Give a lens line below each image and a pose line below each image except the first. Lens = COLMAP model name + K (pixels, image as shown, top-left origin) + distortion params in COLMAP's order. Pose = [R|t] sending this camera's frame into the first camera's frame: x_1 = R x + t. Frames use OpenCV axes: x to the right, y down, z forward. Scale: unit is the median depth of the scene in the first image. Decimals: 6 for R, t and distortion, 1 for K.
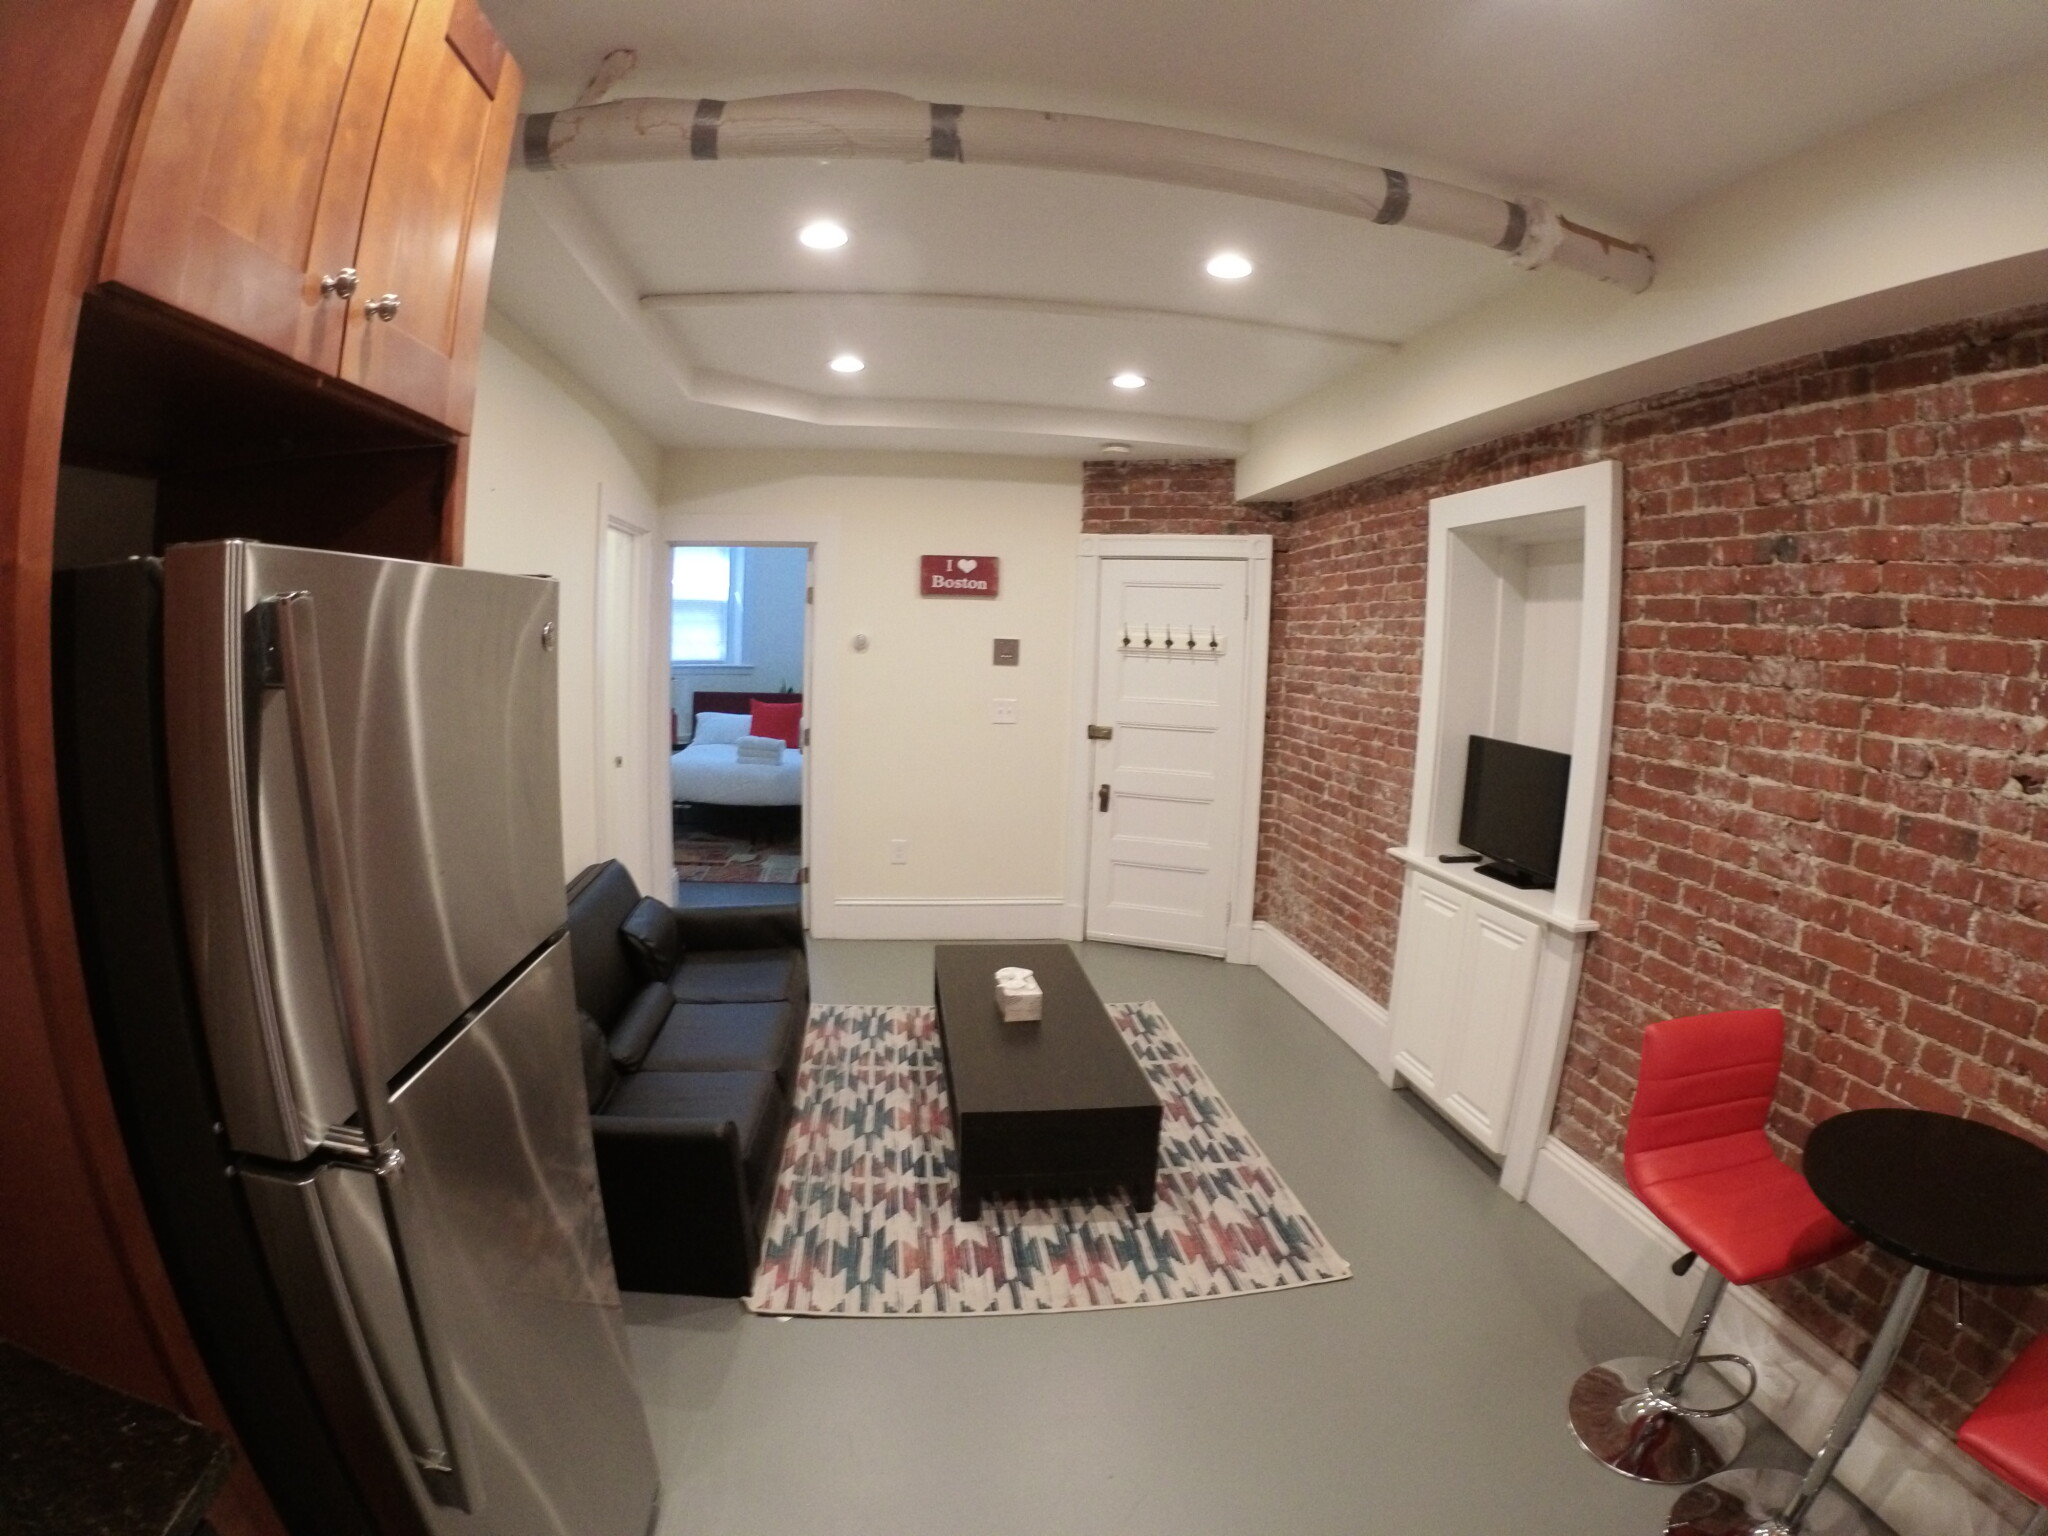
lens RADIAL K [[1015.8, 0, 1017.2], [0, 1015.8, 736.9], [0, 0, 1]] dist [-0.266442, 0.058041]
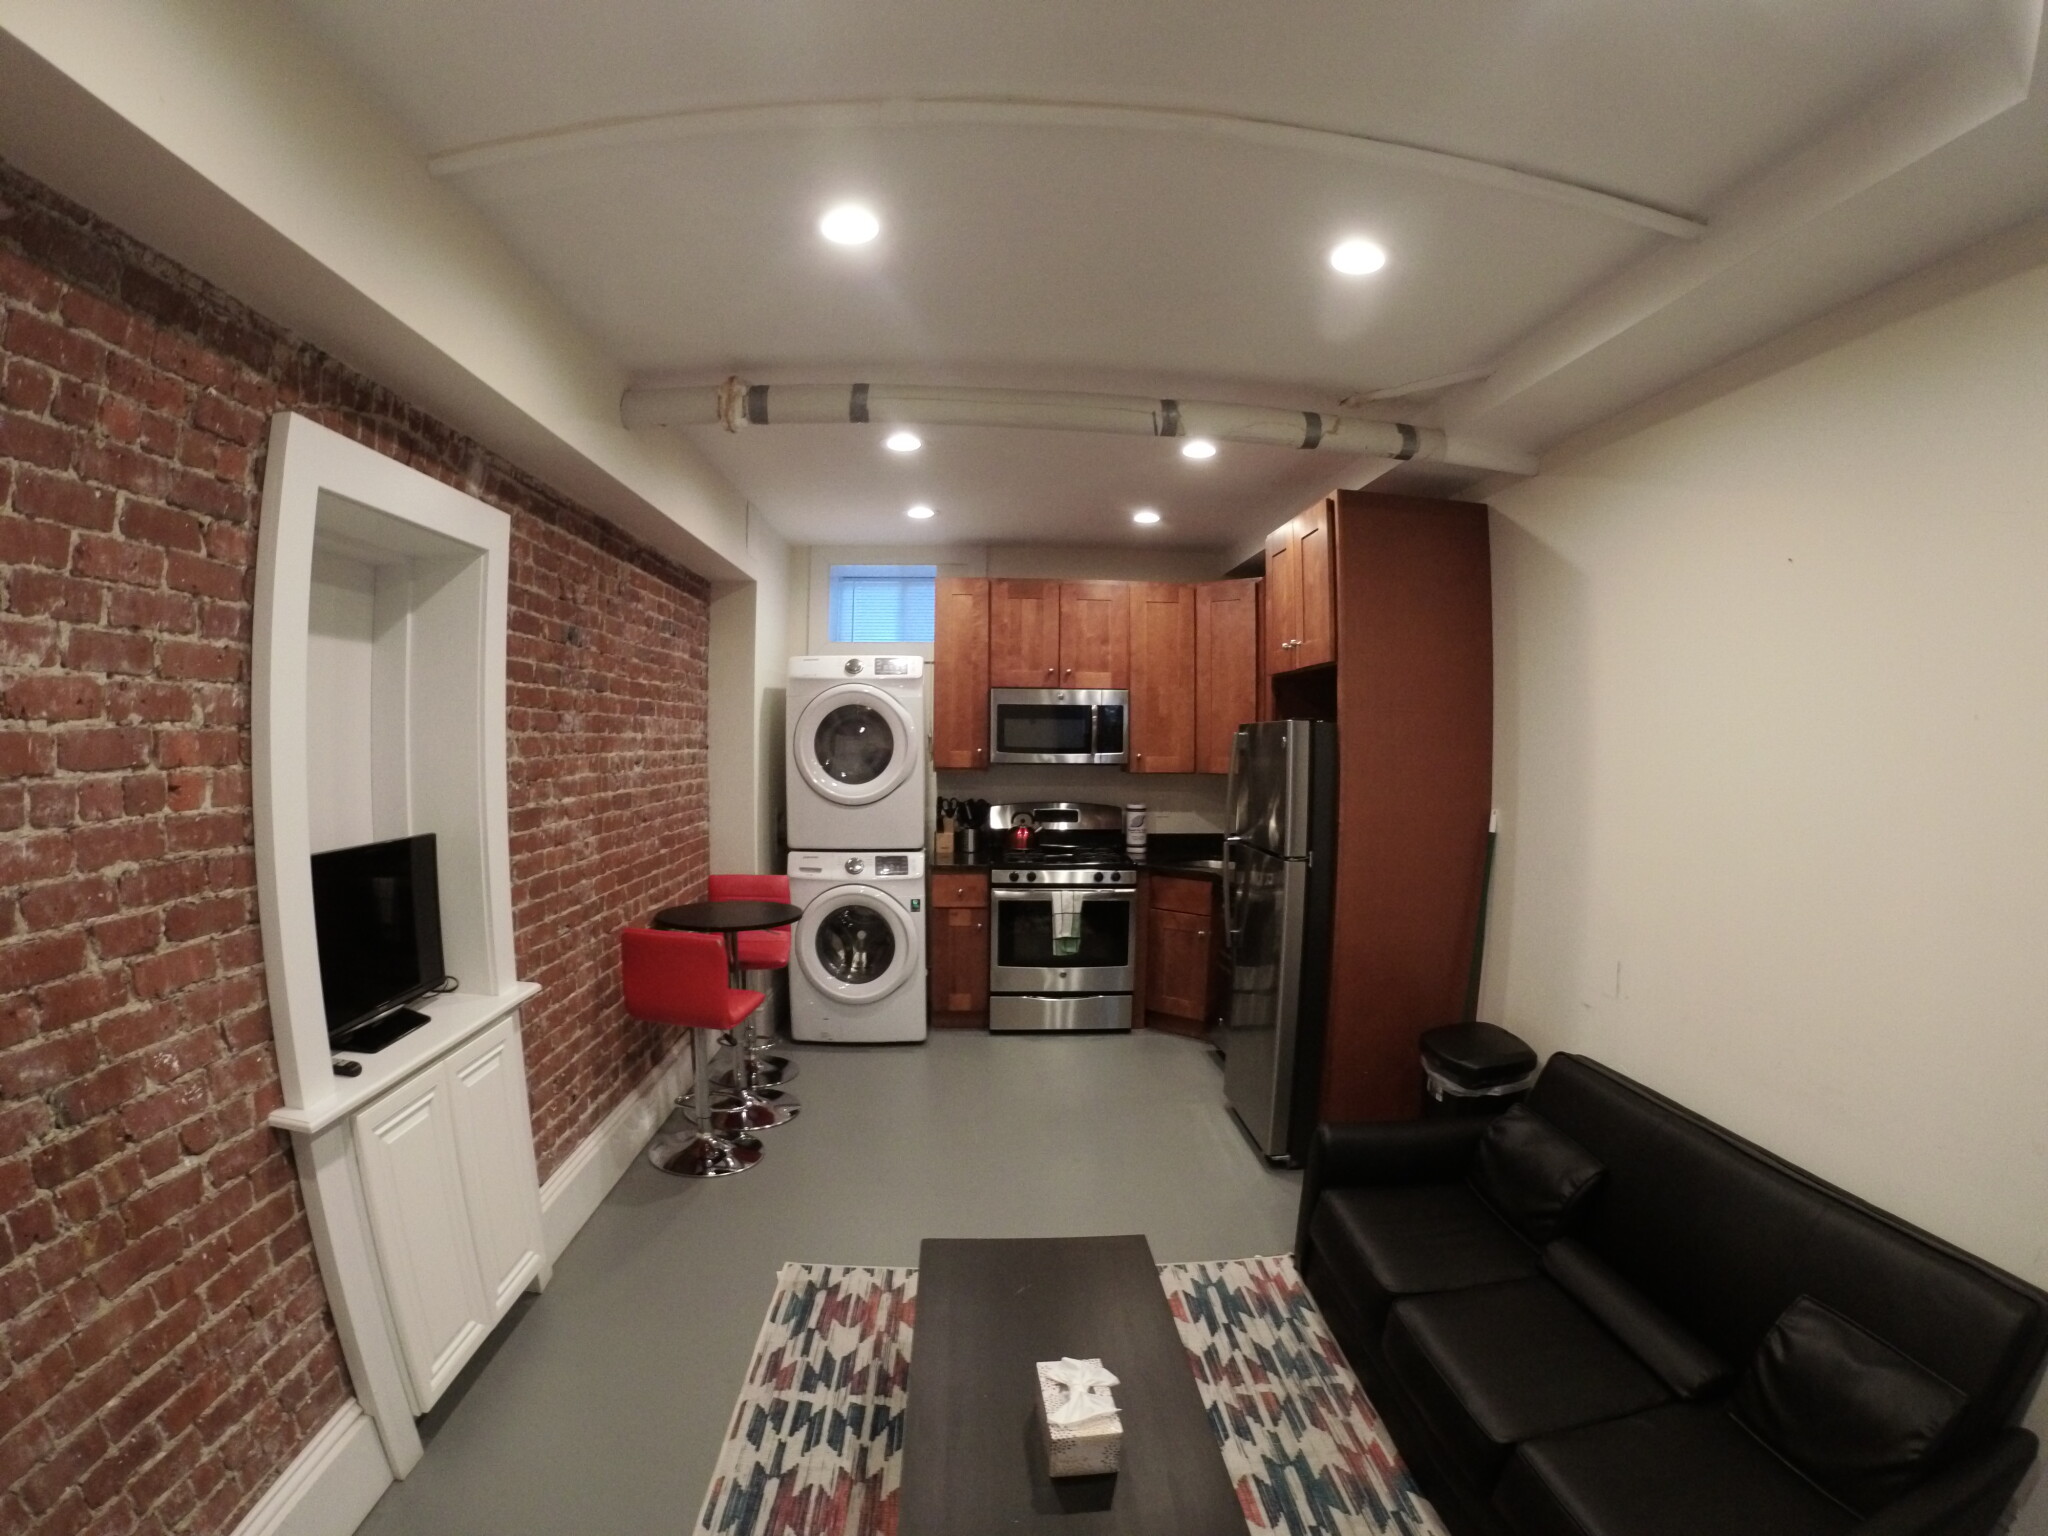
lens RADIAL K [[1015.8, 0, 1017.2], [0, 1015.8, 736.9], [0, 0, 1]] dist [-0.266442, 0.058041]
pose [[-0.995986, -0.045238, 0.077241, 0.015906], [-0.037232, 0.994075, 0.102118, -0.184435], [-0.081403, 0.098833, -0.991769, 1.905749]]
